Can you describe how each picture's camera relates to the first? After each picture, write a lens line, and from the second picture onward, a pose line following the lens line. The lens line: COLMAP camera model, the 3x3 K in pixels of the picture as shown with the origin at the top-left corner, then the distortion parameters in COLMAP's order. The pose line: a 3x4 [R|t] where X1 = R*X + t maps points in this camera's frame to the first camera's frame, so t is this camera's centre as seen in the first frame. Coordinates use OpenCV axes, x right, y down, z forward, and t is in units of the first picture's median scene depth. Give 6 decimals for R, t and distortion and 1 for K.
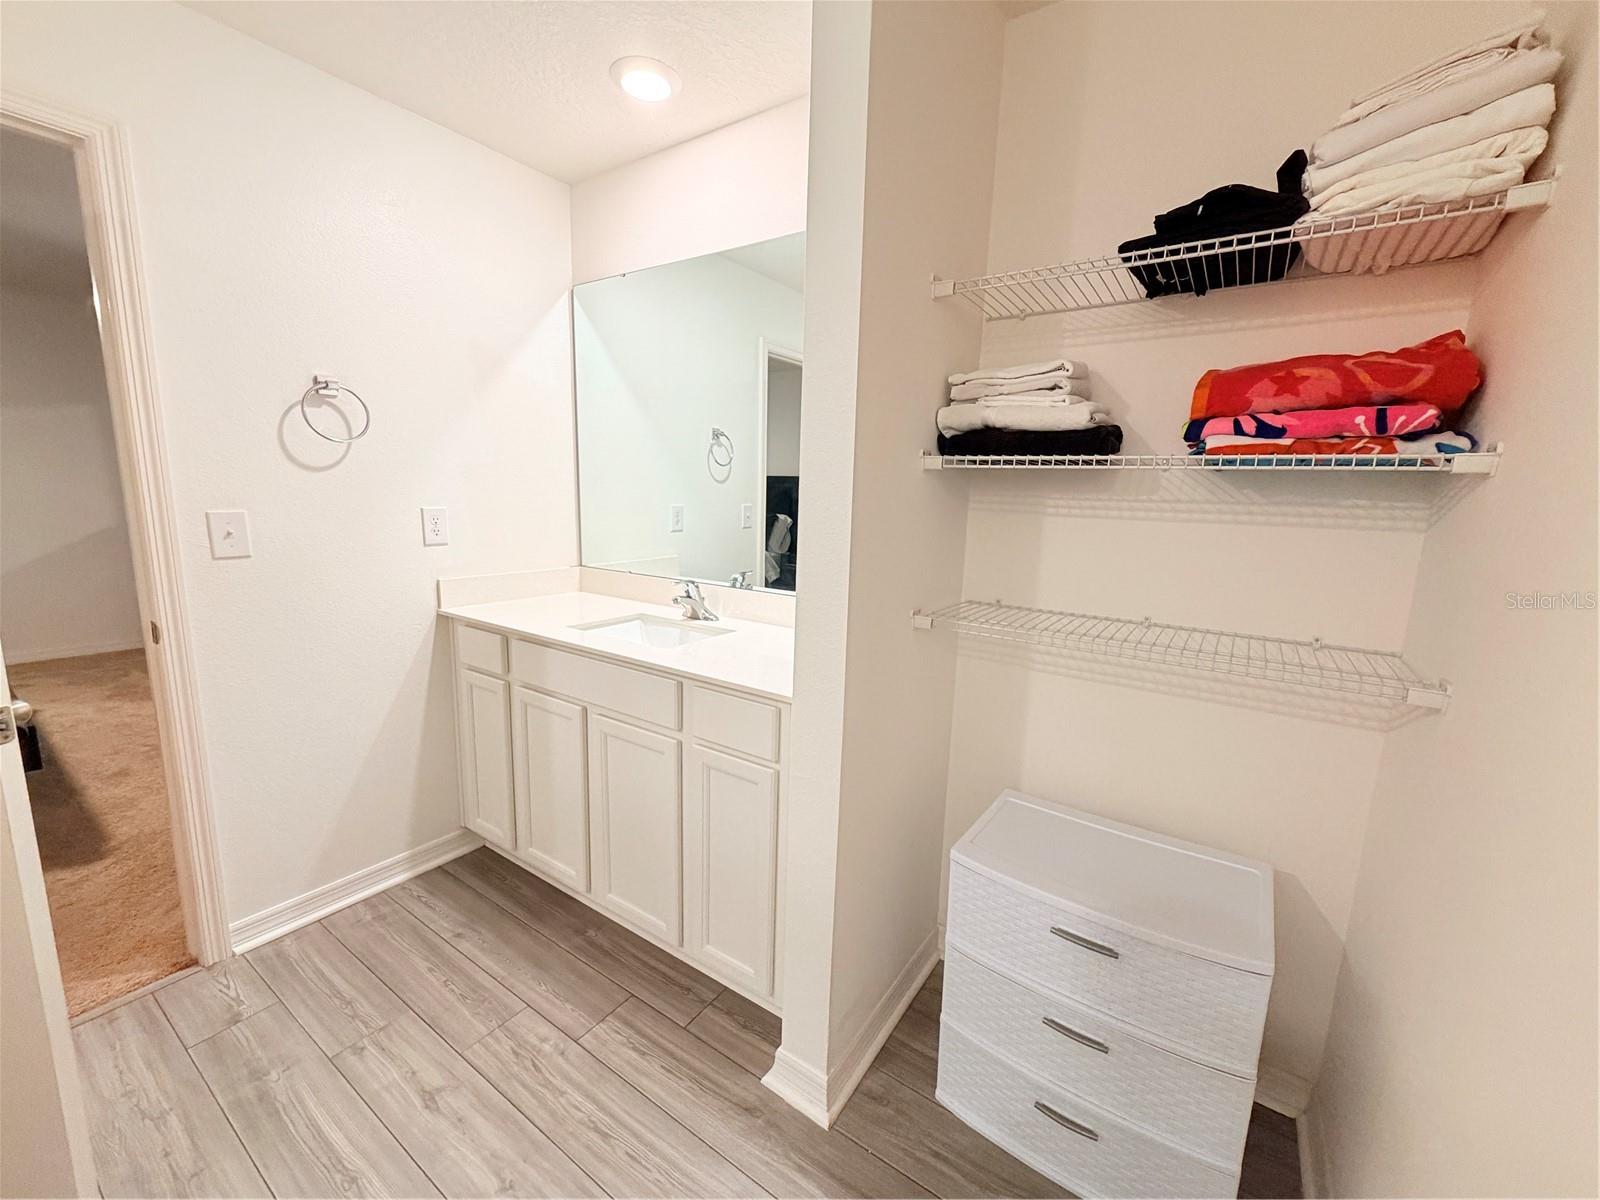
lens RADIAL K [[641.1, 0, 804.9], [0, 641.1, 598.6], [0, 0, 1]] dist [0.000505, 0.000667]
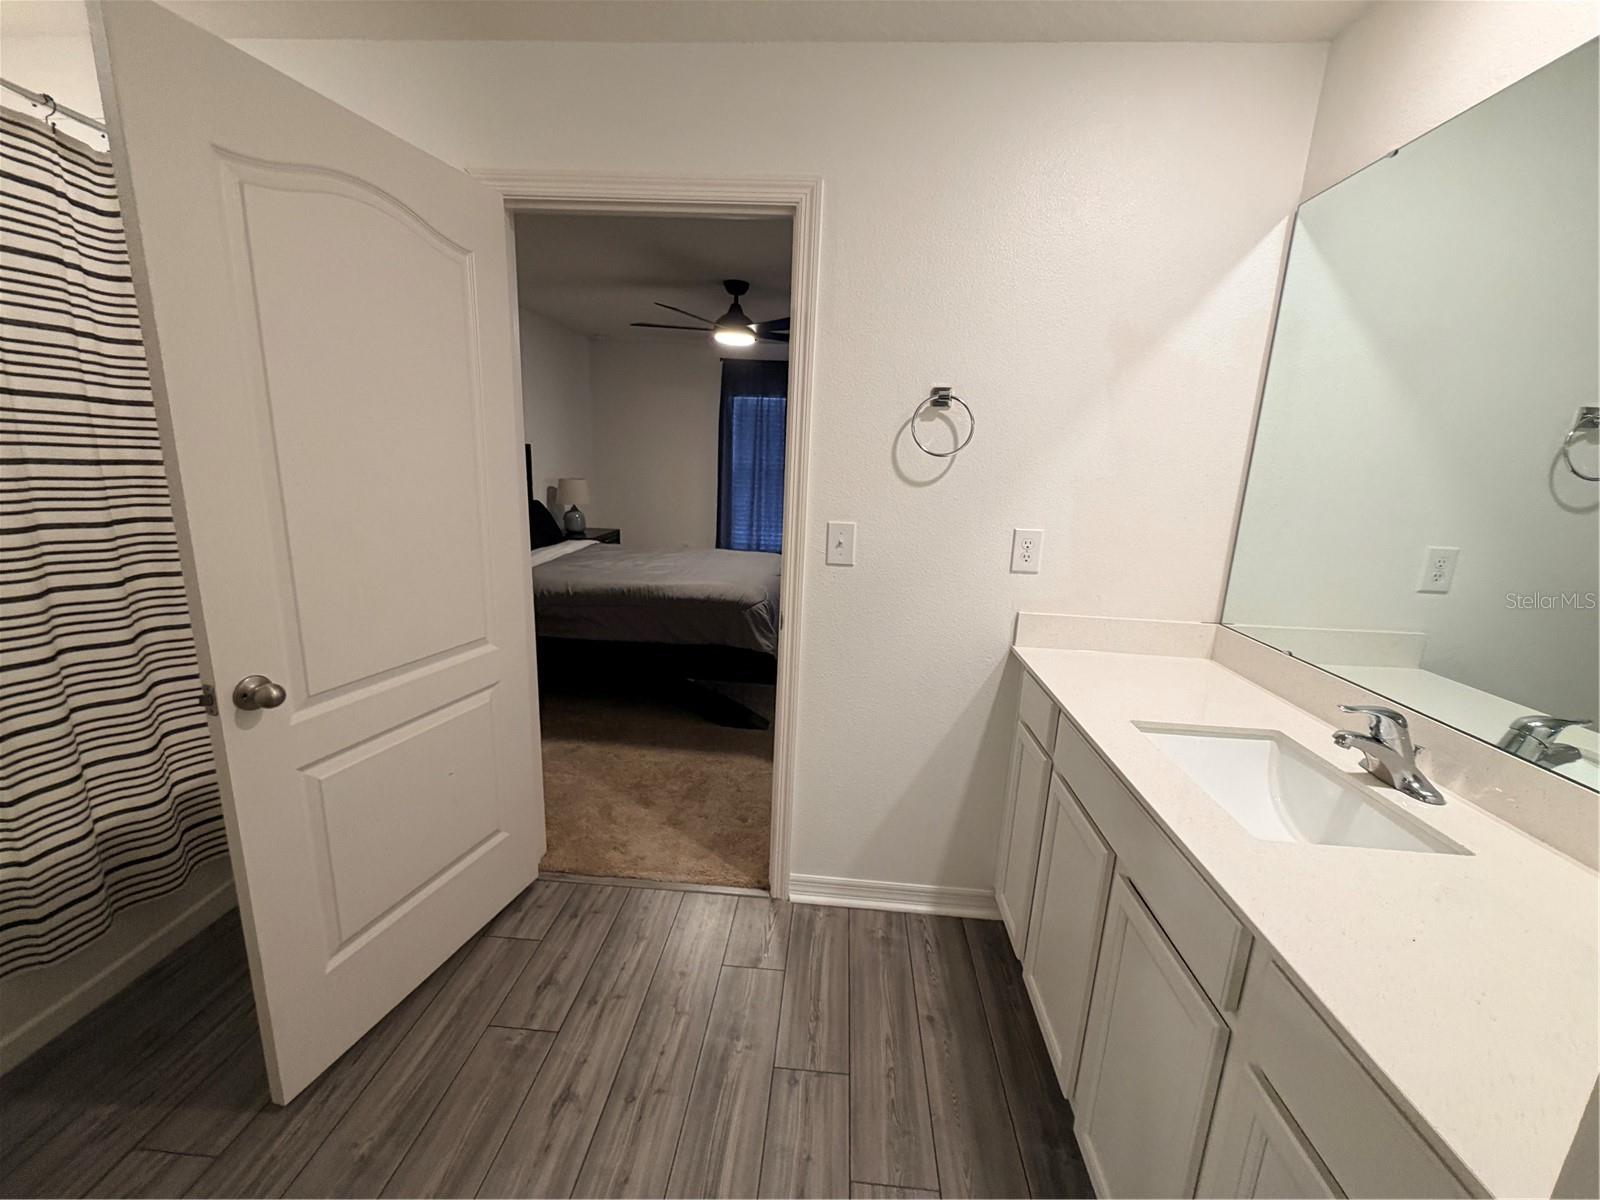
lens RADIAL K [[641.1, 0, 804.9], [0, 641.1, 598.6], [0, 0, 1]] dist [0.000505, 0.000667]
pose [[0.503478, 0.179933, -0.845064, 0.008548], [-0.171189, 0.979459, 0.106556, -0.094162], [0.846879, 0.091017, 0.523939, 0.318038]]
